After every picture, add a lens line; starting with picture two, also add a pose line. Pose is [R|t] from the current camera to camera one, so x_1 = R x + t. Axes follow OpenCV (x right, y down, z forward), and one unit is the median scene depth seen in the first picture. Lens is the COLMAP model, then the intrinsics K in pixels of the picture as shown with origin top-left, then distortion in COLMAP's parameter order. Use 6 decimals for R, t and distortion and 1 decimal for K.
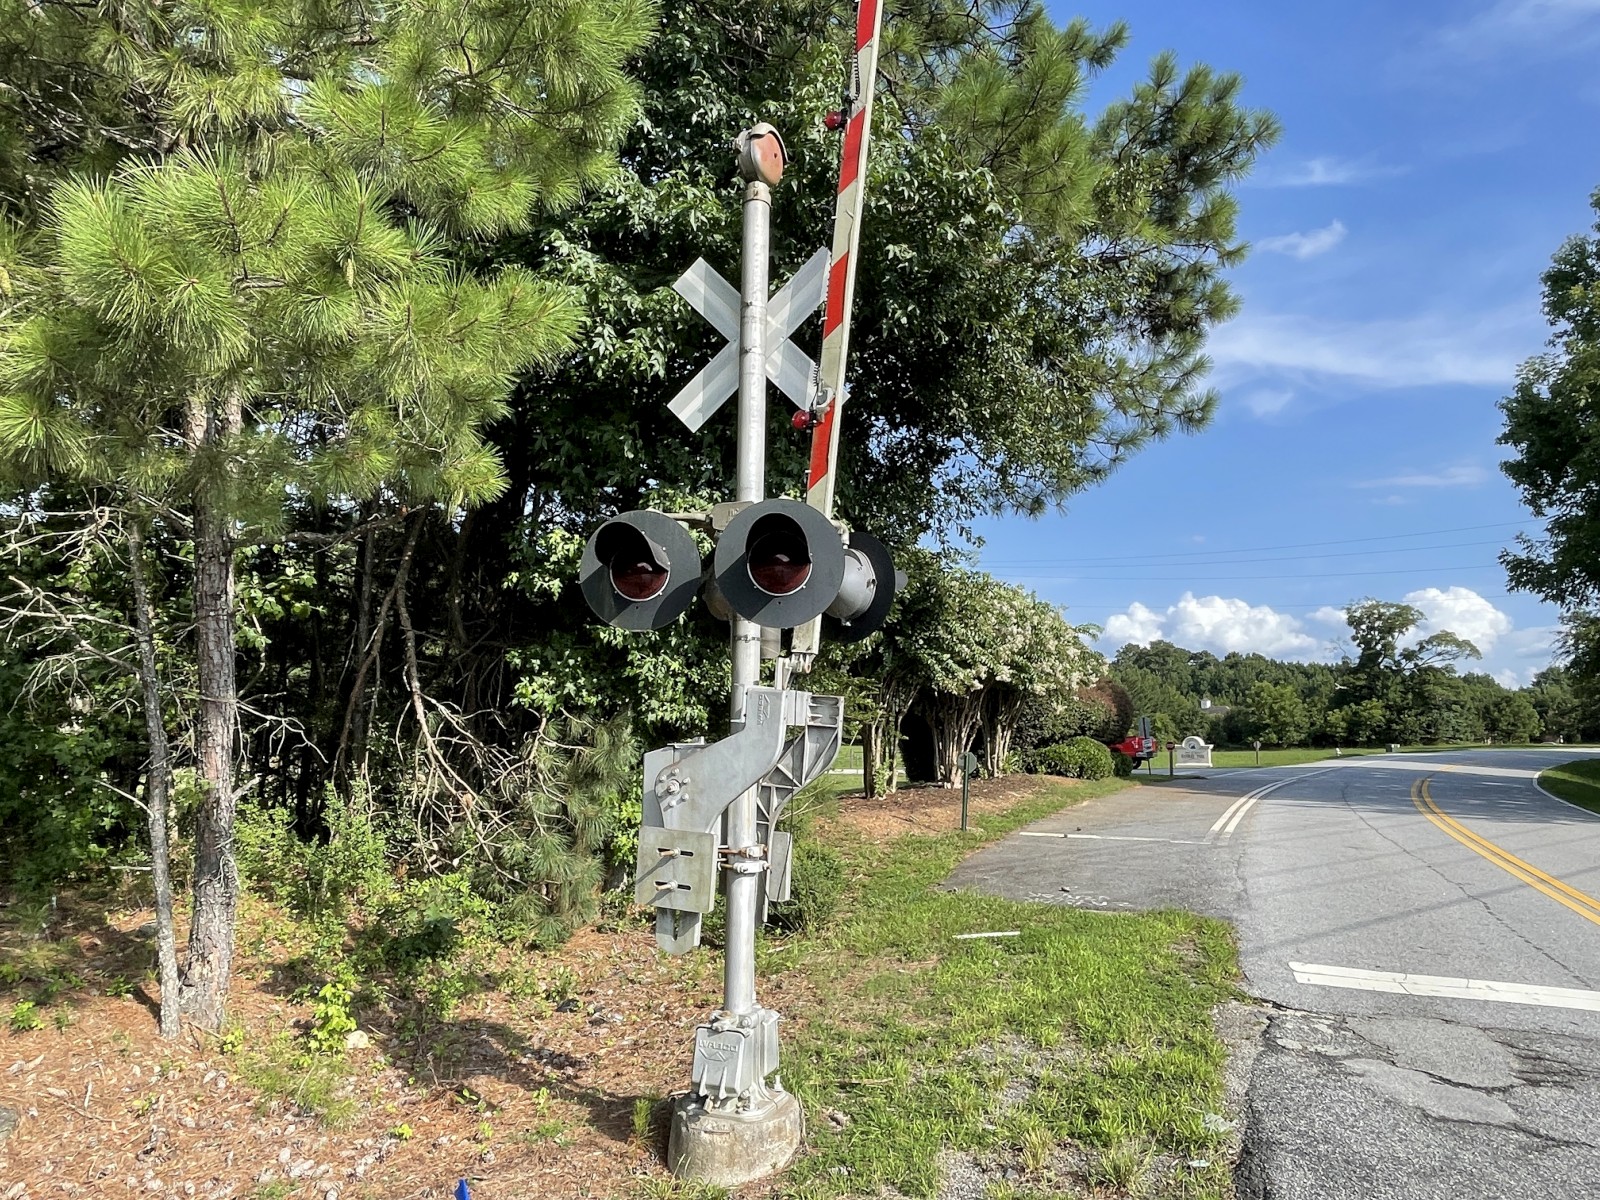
lens RADIAL K [[1028.2, 0, 796.5], [0, 1028.2, 600.7], [0, 0, 1]] dist [0.005378, 0.001626]
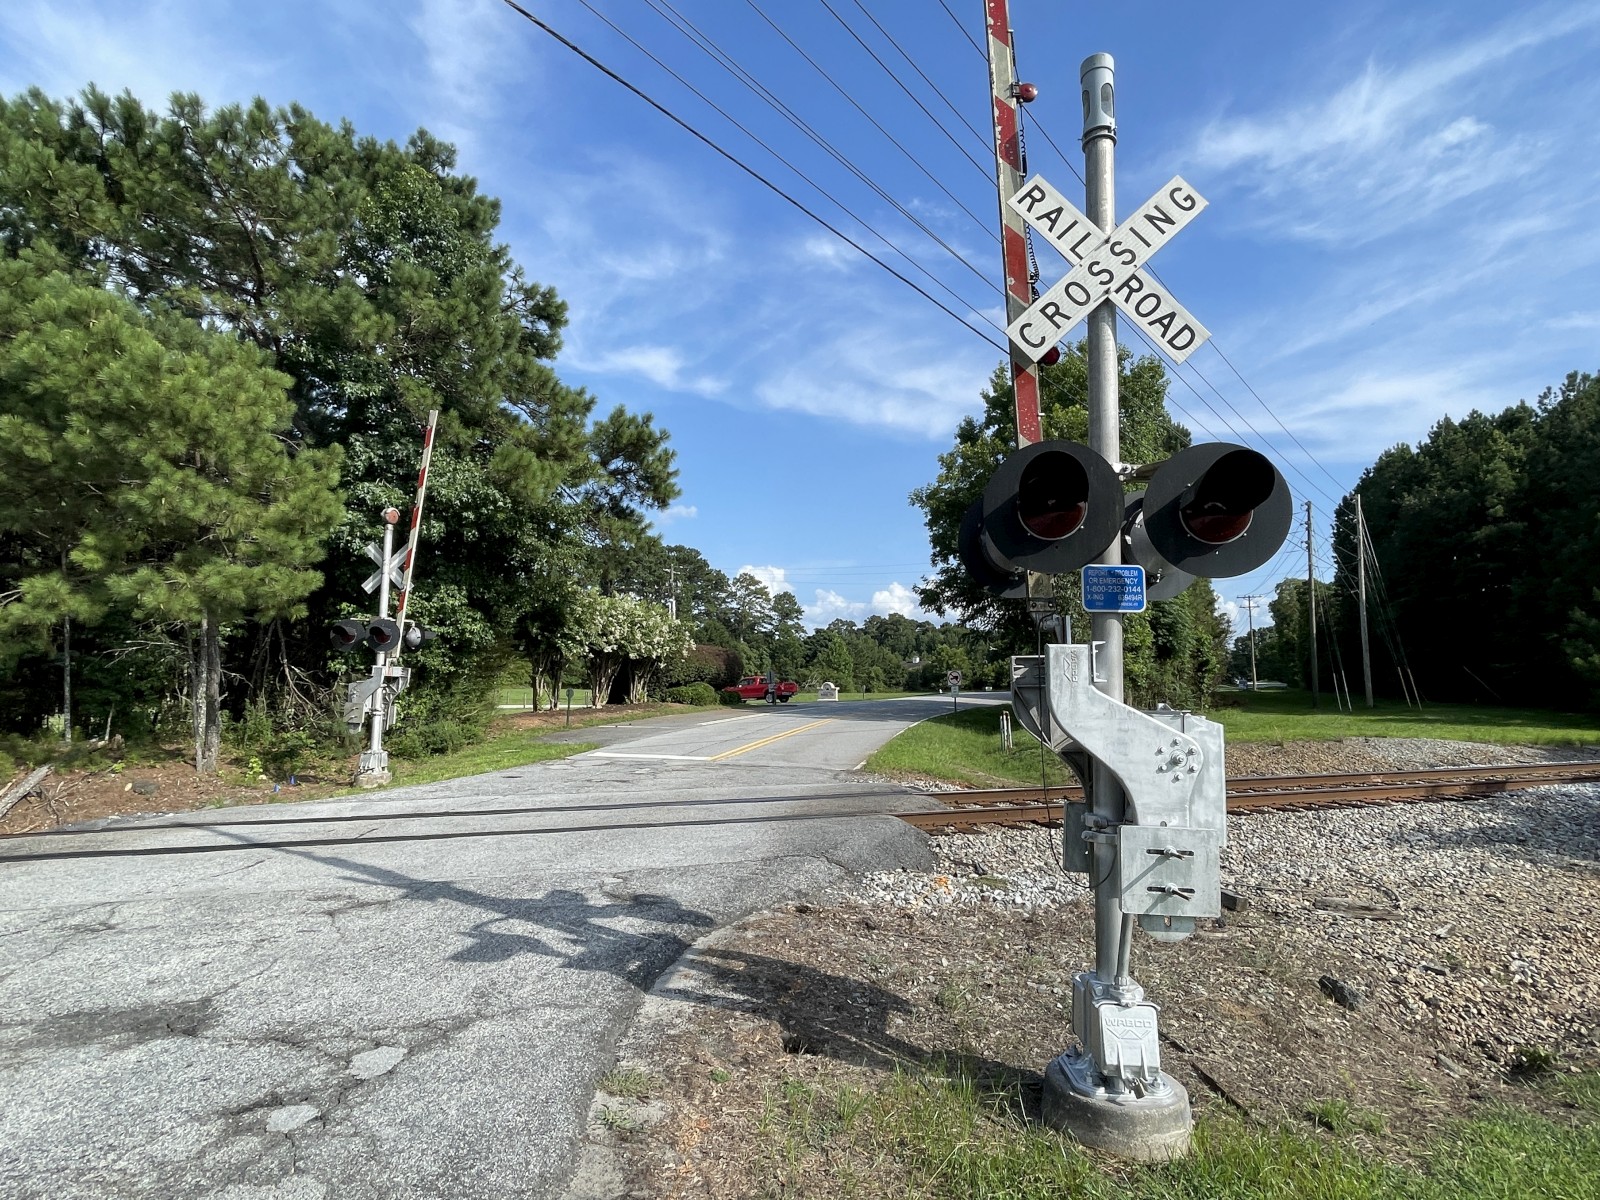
lens RADIAL K [[837.4, 0, 801.0], [0, 837.4, 604.5], [0, 0, 1]] dist [0.005751, -0.001696]
pose [[0.982228, 0.013090, 0.187232, 0.499797], [-0.019747, 0.999236, 0.033735, -0.154672], [-0.186647, -0.036833, 0.981736, -1.286637]]
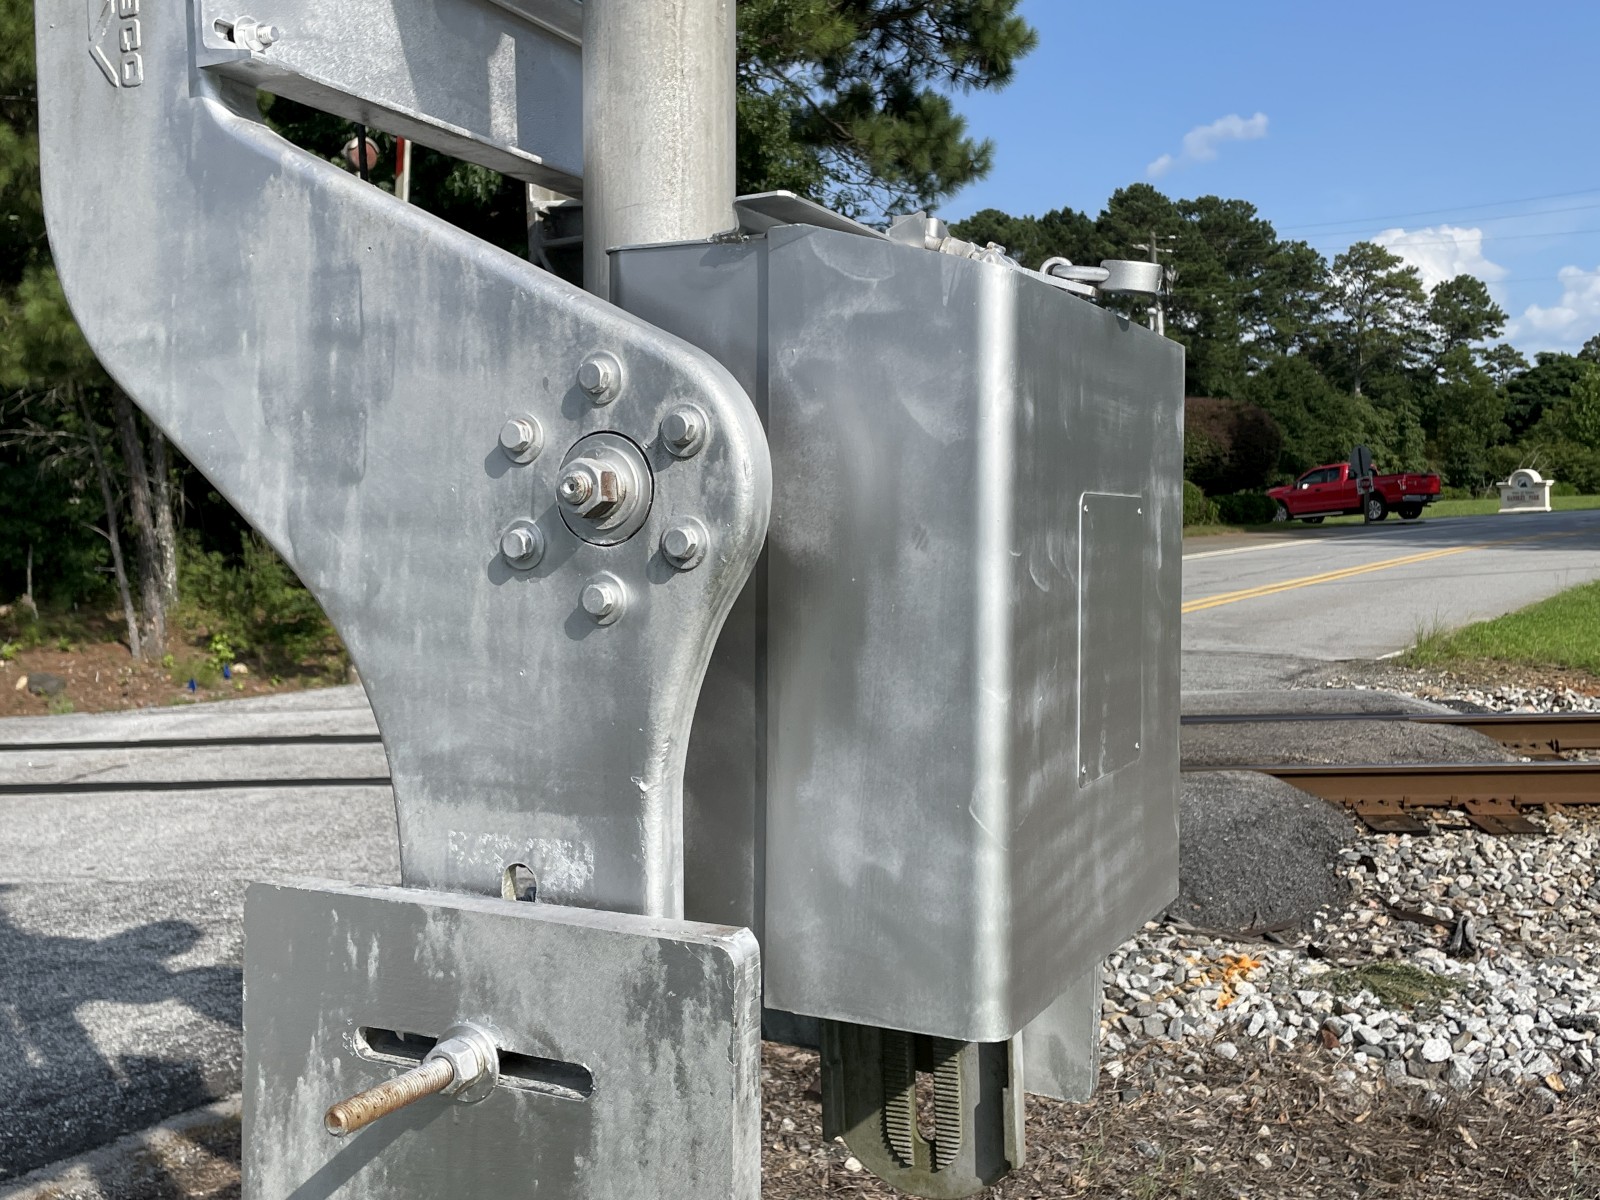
lens RADIAL K [[1667.2, 0, 756.7], [0, 1667.2, 577.8], [0, 0, 1]] dist [0.038459, 0.000000]
pose [[0.968953, -0.030746, -0.245326, 0.800279], [0.072319, 0.984088, 0.162299, -0.082684], [0.236432, -0.175002, 0.955758, -1.044770]]
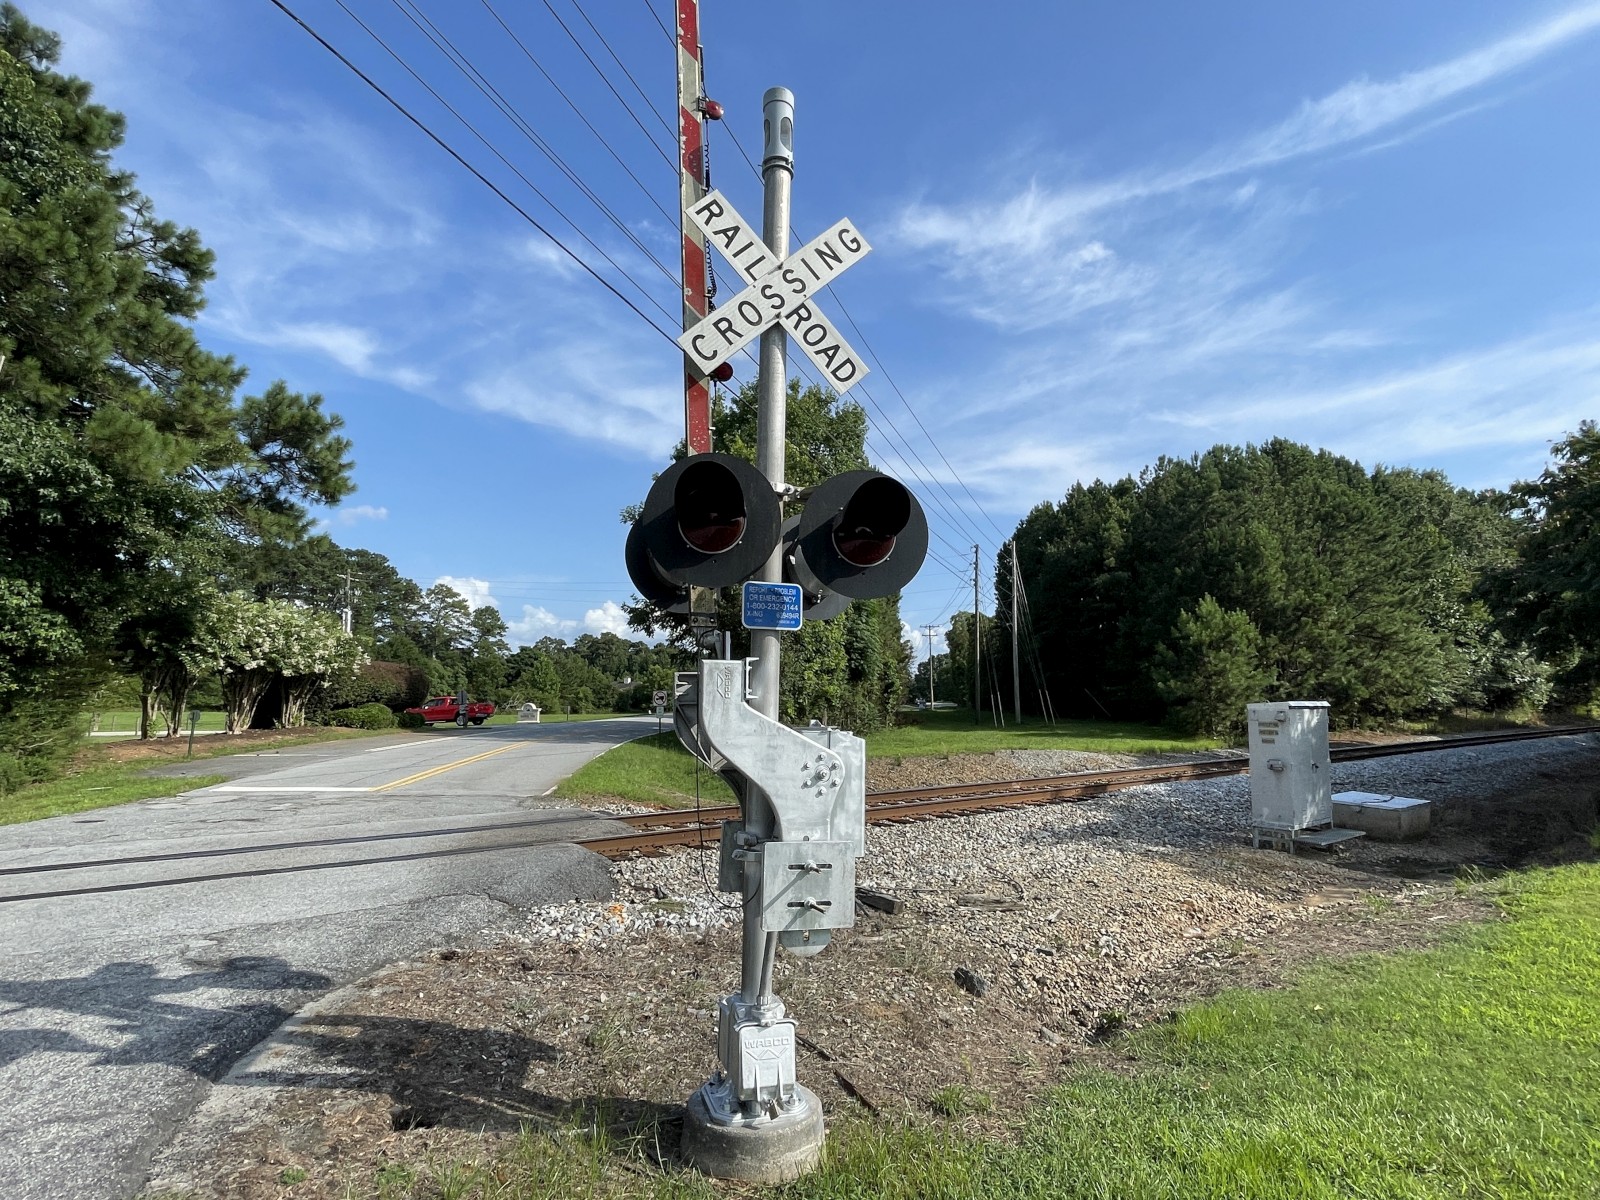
lens RADIAL K [[837.4, 0, 808.5], [0, 837.4, 602.8], [0, 0, 1]] dist [0.005751, -0.001696]
pose [[0.859936, 0.055621, 0.507362, 0.532759], [-0.060422, 0.998148, -0.007015, -0.151177], [-0.506812, -0.024623, 0.861705, -1.277743]]
